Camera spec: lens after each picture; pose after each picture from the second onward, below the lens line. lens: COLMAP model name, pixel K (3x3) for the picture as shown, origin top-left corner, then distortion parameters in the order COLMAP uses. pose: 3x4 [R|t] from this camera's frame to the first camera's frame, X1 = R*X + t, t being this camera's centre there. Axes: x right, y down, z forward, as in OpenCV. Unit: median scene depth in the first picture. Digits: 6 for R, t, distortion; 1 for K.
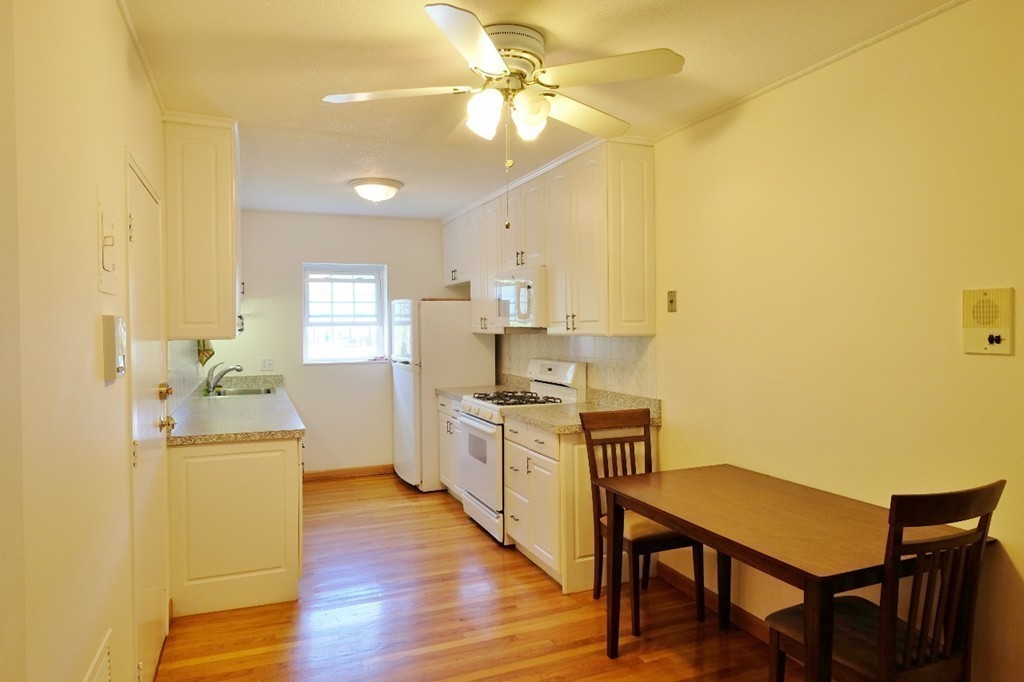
lens RADIAL K [[635.9, 0, 514.9], [0, 635.9, 334.1], [0, 0, 1]] dist [-0.003124, -0.000486]
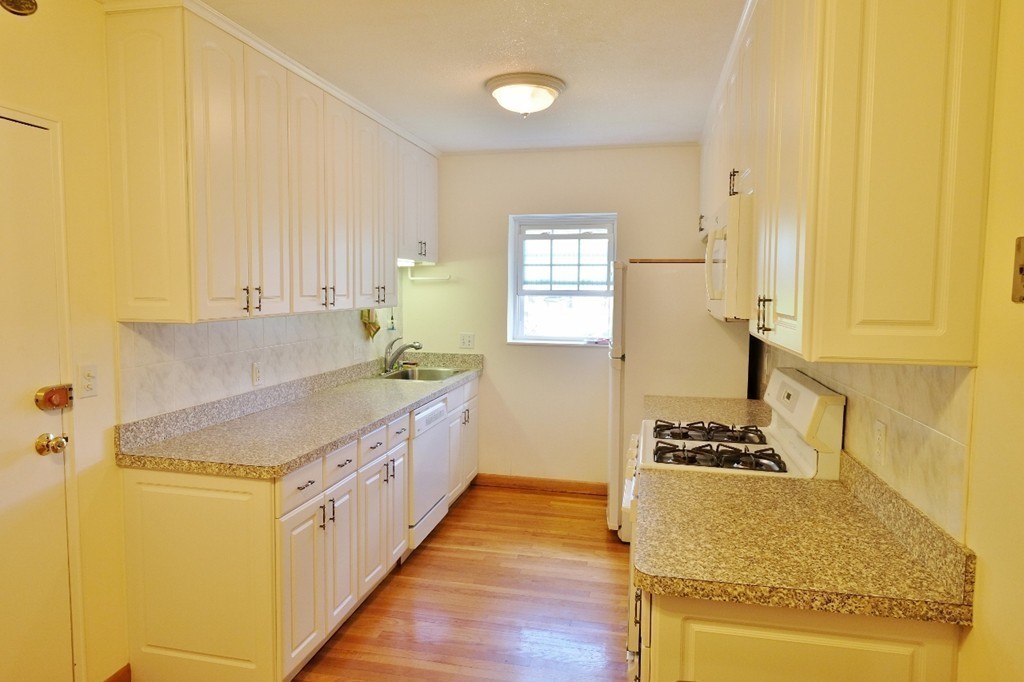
lens RADIAL K [[635.9, 0, 514.9], [0, 635.9, 334.1], [0, 0, 1]] dist [-0.003124, -0.000486]
pose [[0.822404, 0.059835, -0.565749, 0.135201], [-0.024277, 0.997239, 0.070179, -0.021609], [0.568386, -0.043981, 0.821586, 0.370721]]
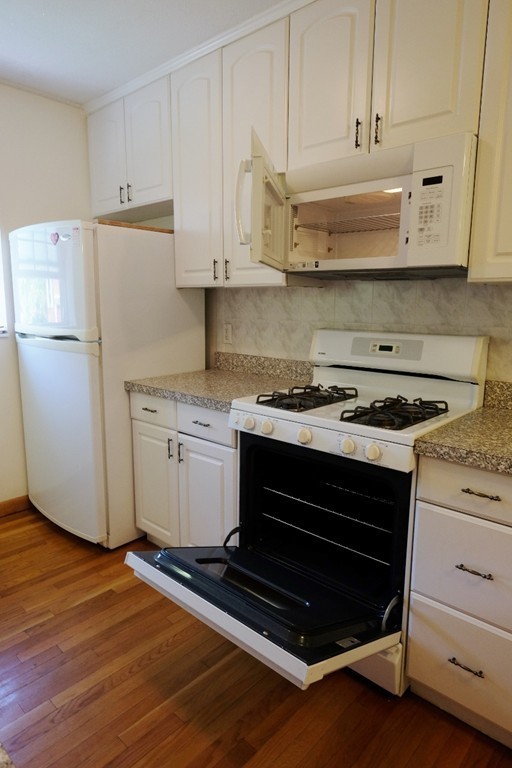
lens RADIAL K [[487.1, 0, 256.0], [0, 487.1, 384.0], [0, 0, 1]] dist [0.000841, 0.000691]
pose [[0.911363, -0.055230, 0.407882, -0.196980], [-0.008601, 0.988185, 0.153025, 0.017471], [-0.411515, -0.142969, 0.900120, 0.535617]]
